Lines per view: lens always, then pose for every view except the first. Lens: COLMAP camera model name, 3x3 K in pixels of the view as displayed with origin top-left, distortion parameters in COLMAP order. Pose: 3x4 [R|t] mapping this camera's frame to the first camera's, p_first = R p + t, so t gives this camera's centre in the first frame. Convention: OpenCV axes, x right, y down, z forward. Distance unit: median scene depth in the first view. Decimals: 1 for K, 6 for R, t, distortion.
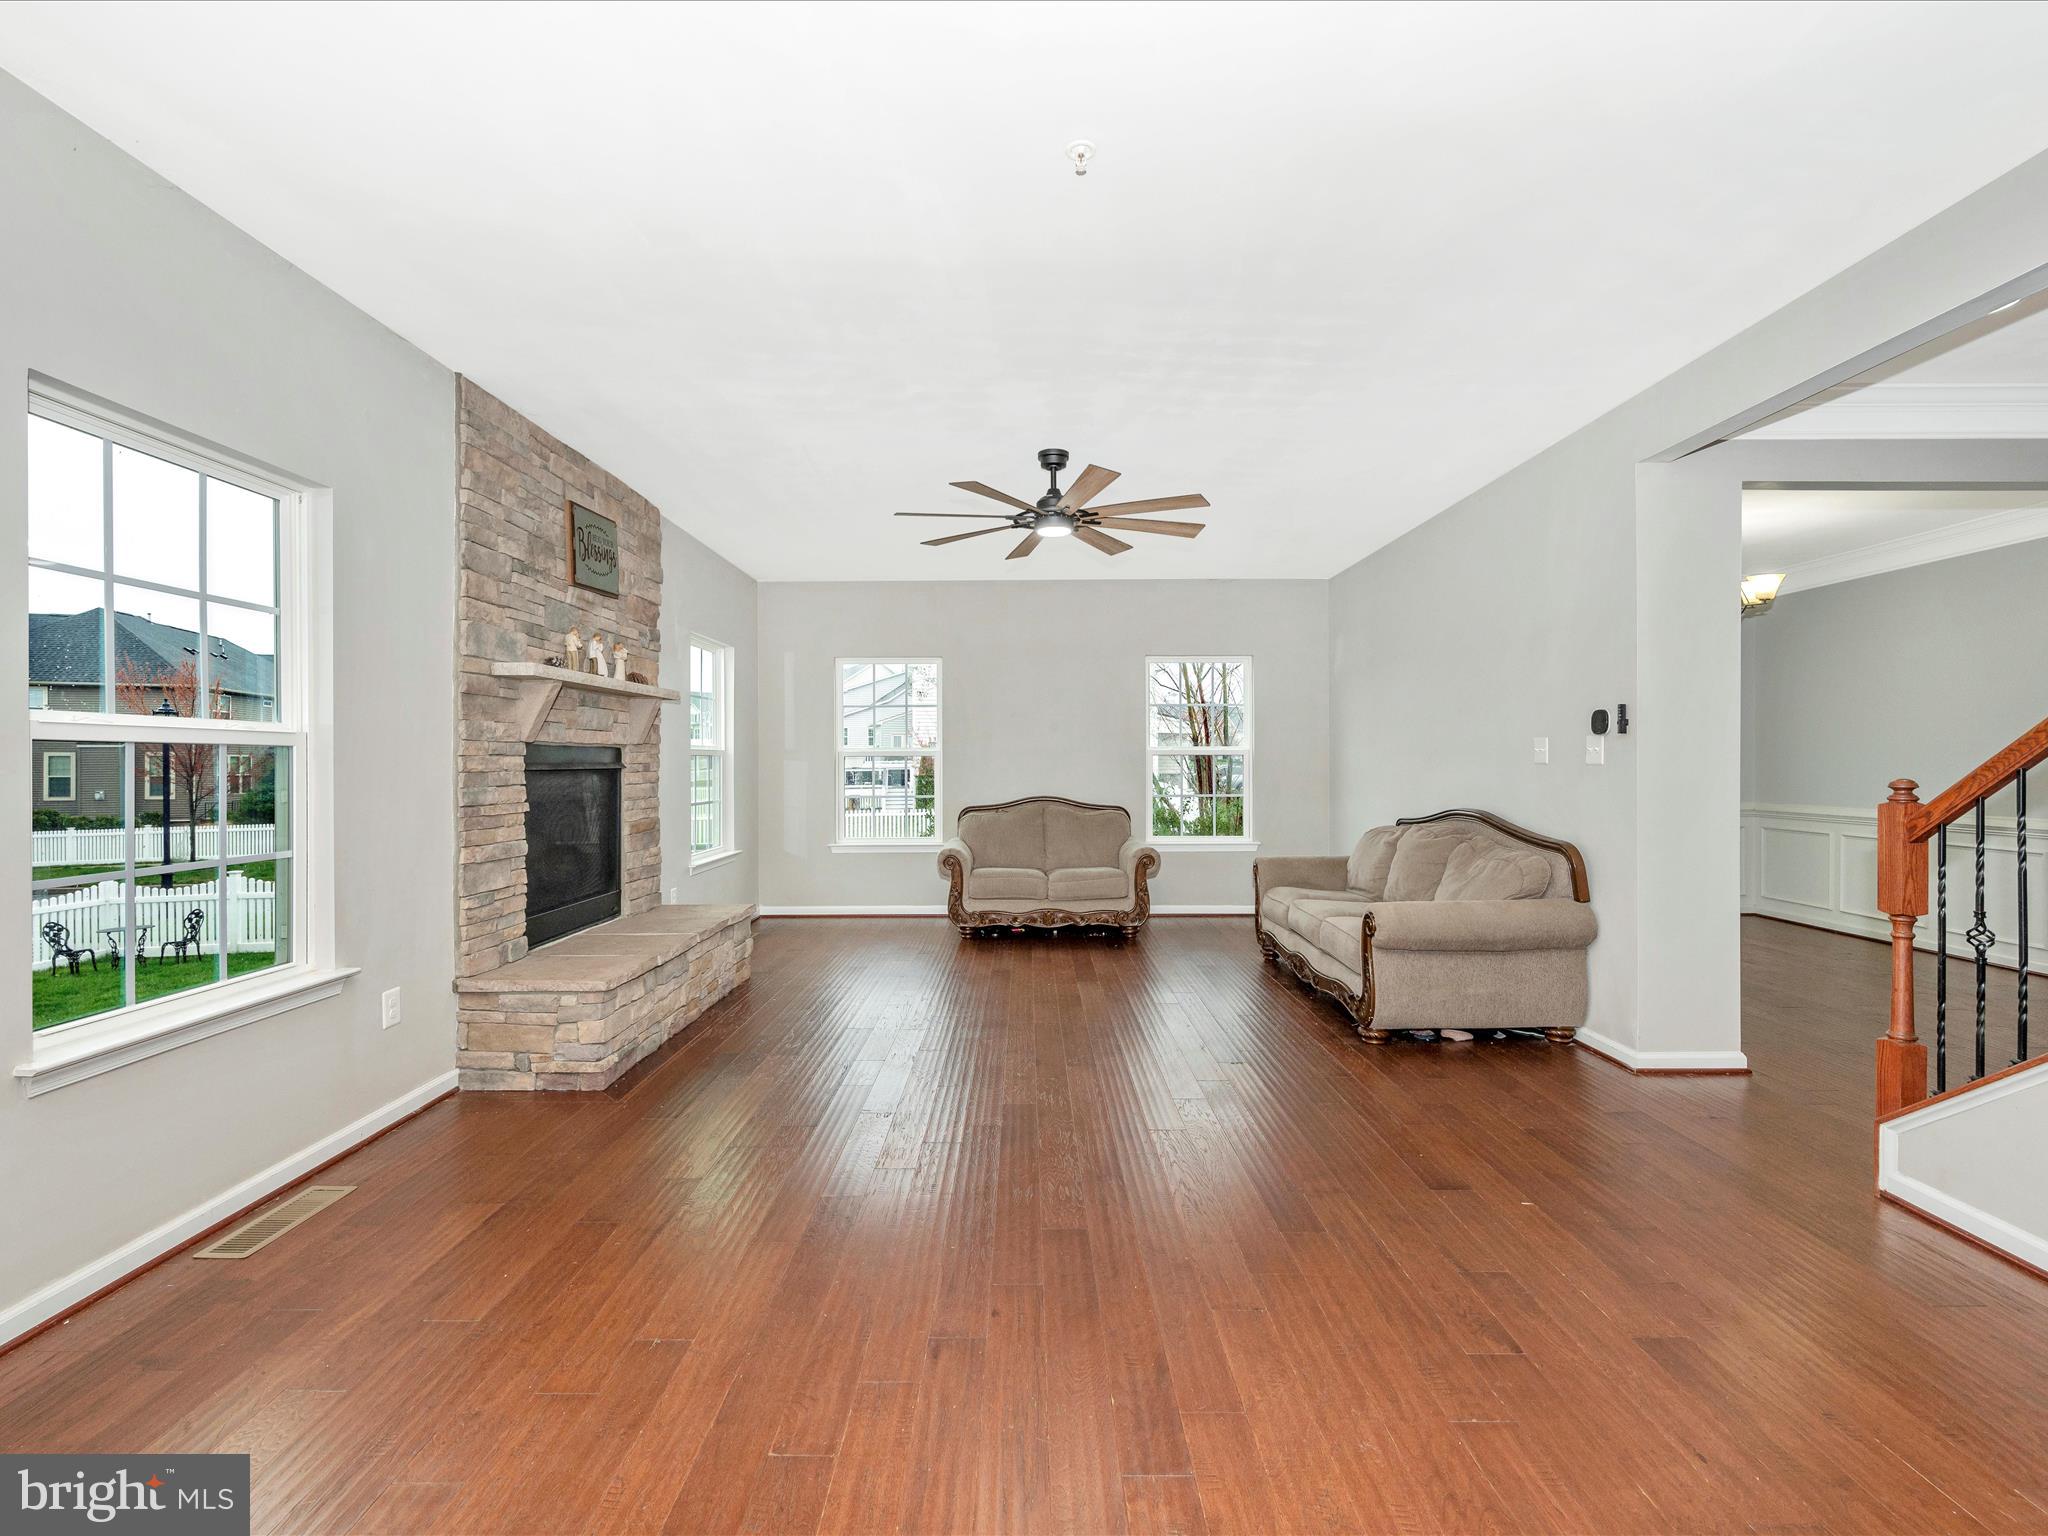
lens RADIAL K [[917.3, 0, 1018.6], [0, 917.3, 758.2], [0, 0, 1]] dist [0.000972, 0.000028]
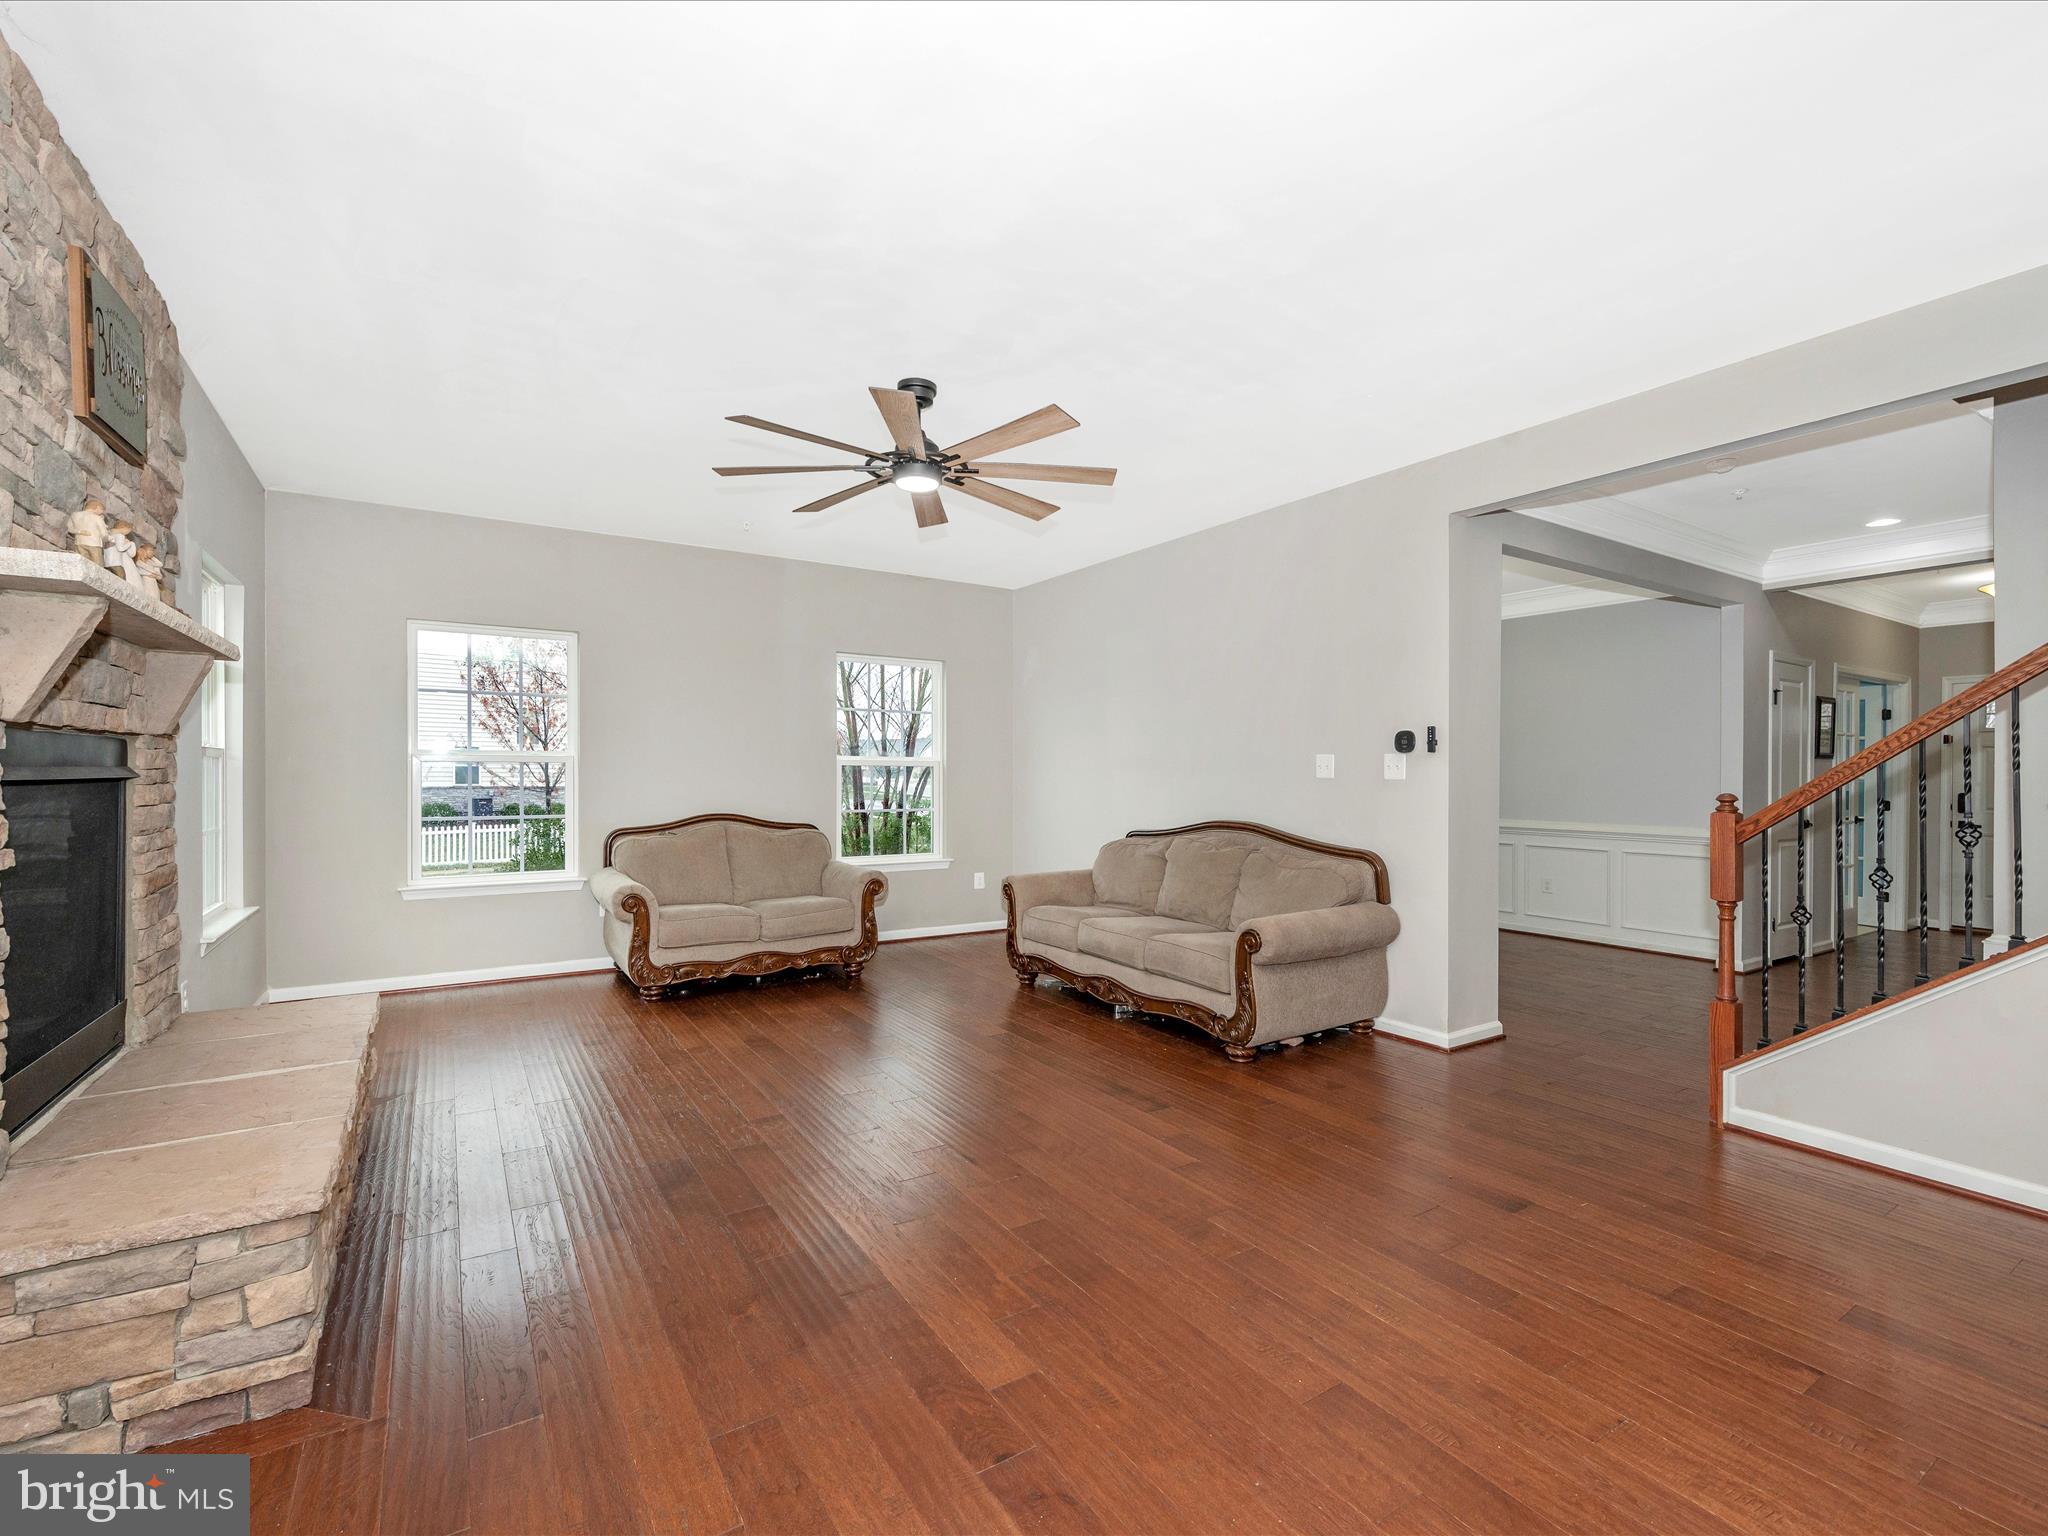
lens RADIAL K [[917.3, 0, 1028.5], [0, 917.3, 774.7], [0, 0, 1]] dist [0.000972, 0.000028]
pose [[0.838566, 0.007227, 0.544751, -0.334808], [-0.010731, 0.999937, 0.003254, 0.002206], [-0.544694, -0.008574, 0.838591, 0.296117]]
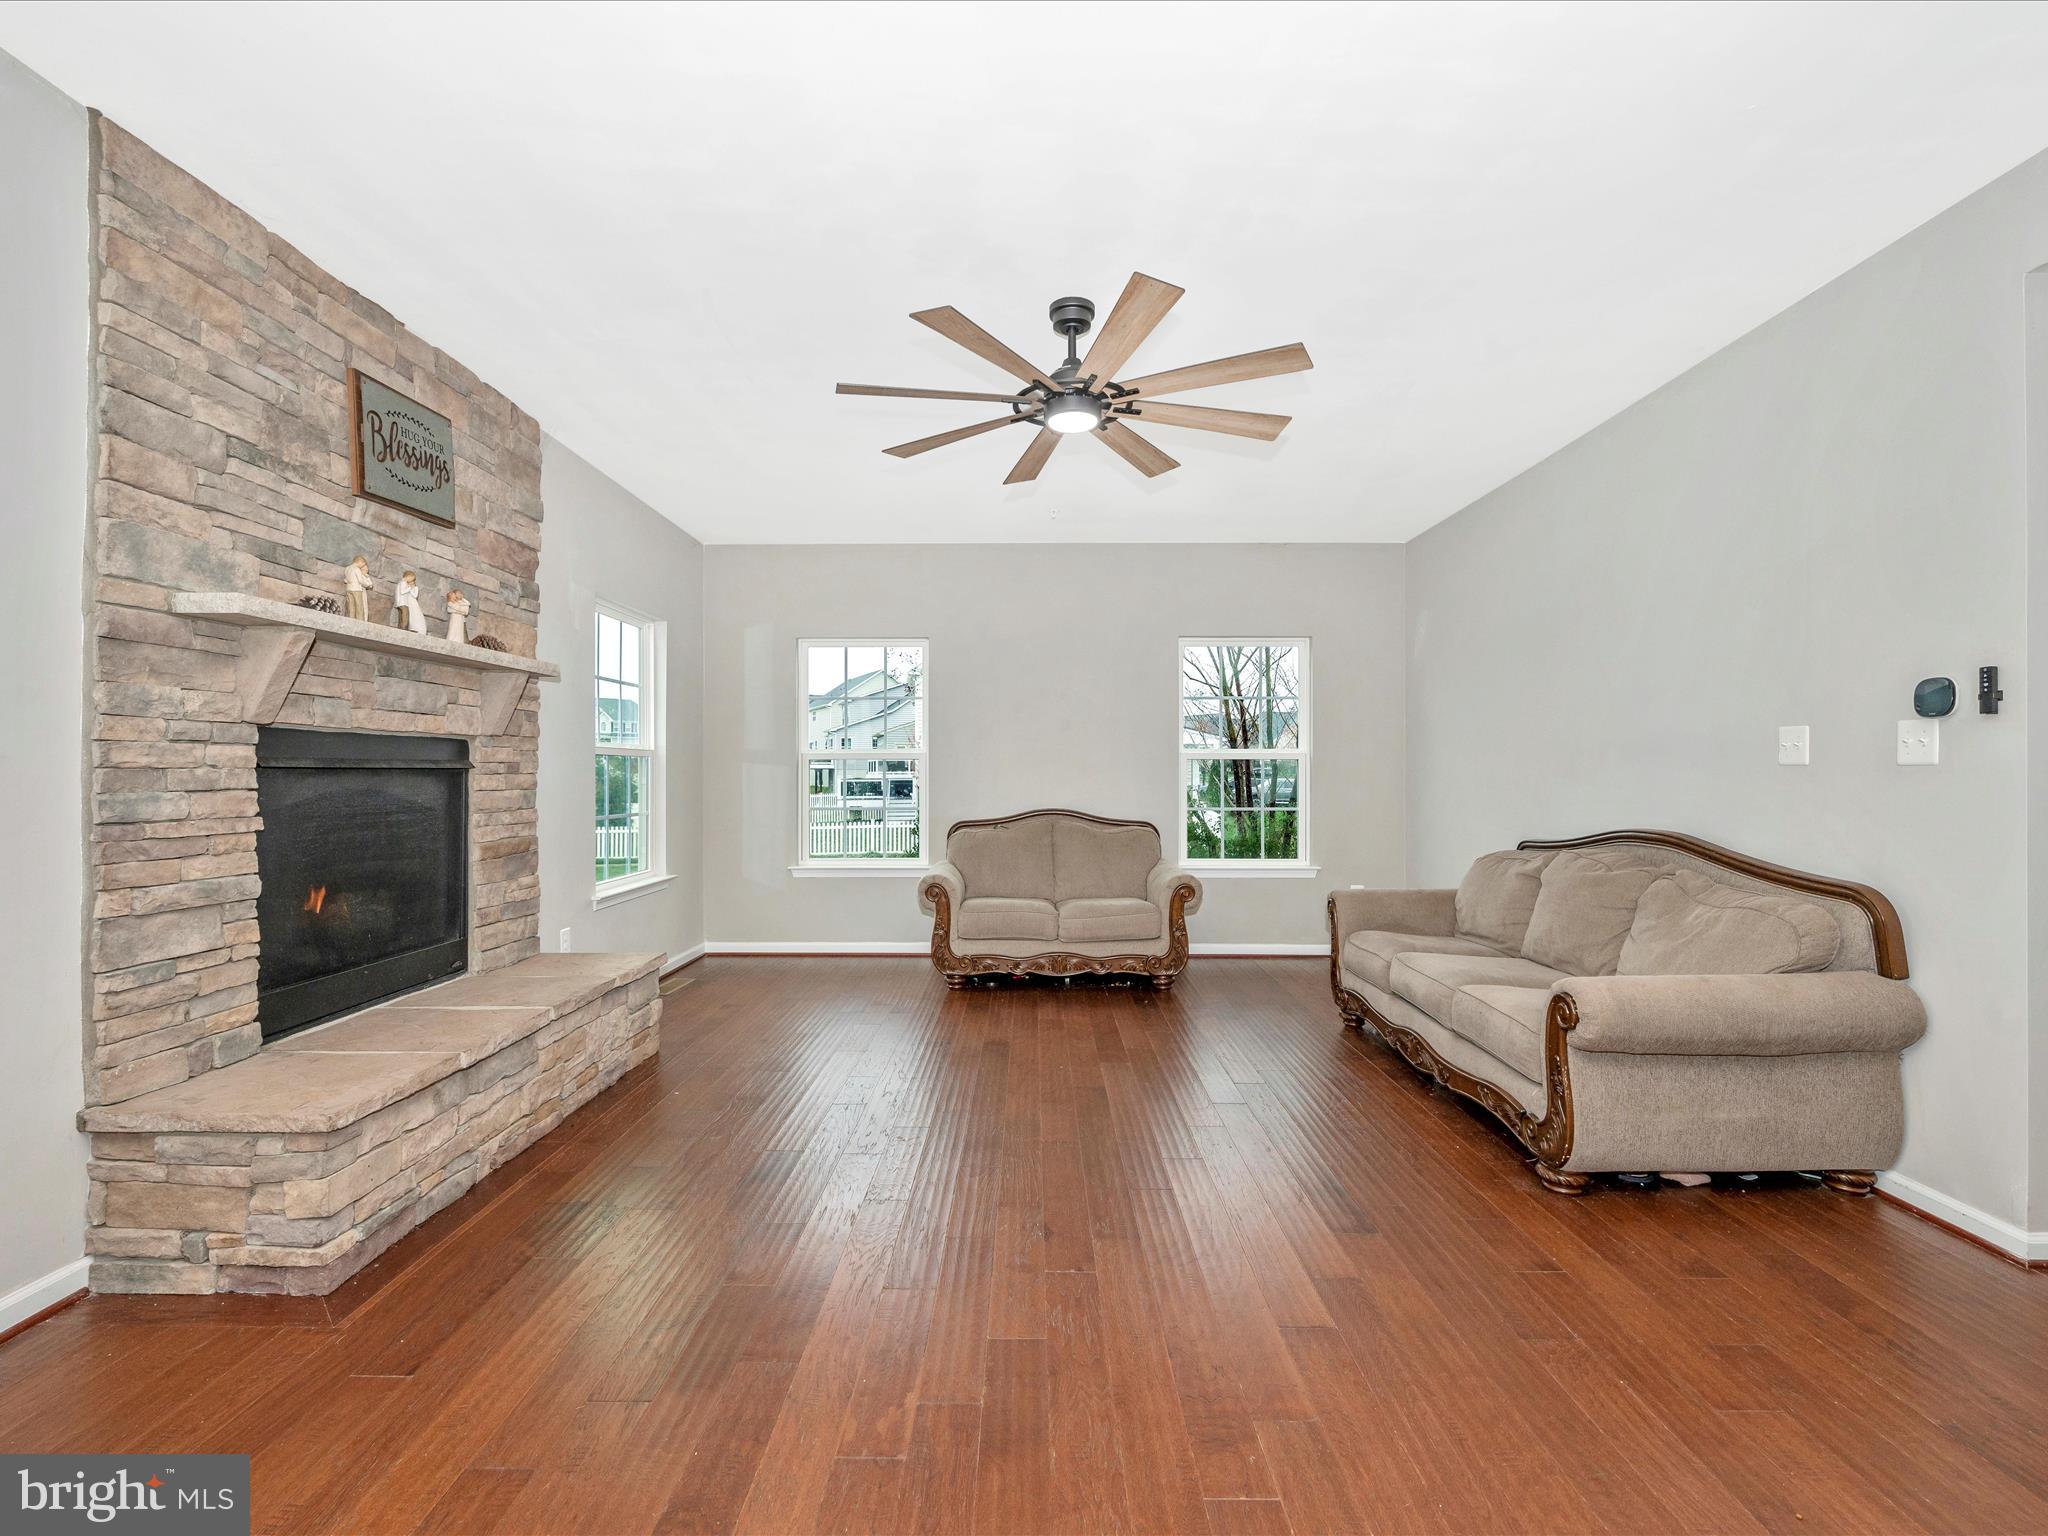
lens RADIAL K [[917.3, 0, 1017.4], [0, 917.3, 771.1], [0, 0, 1]] dist [0.000972, 0.000028]
pose [[0.999958, 0.003424, -0.008511, 0.004756], [-0.003411, 0.999993, 0.001572, 0.012325], [0.008516, -0.001543, 0.999963, 0.338318]]
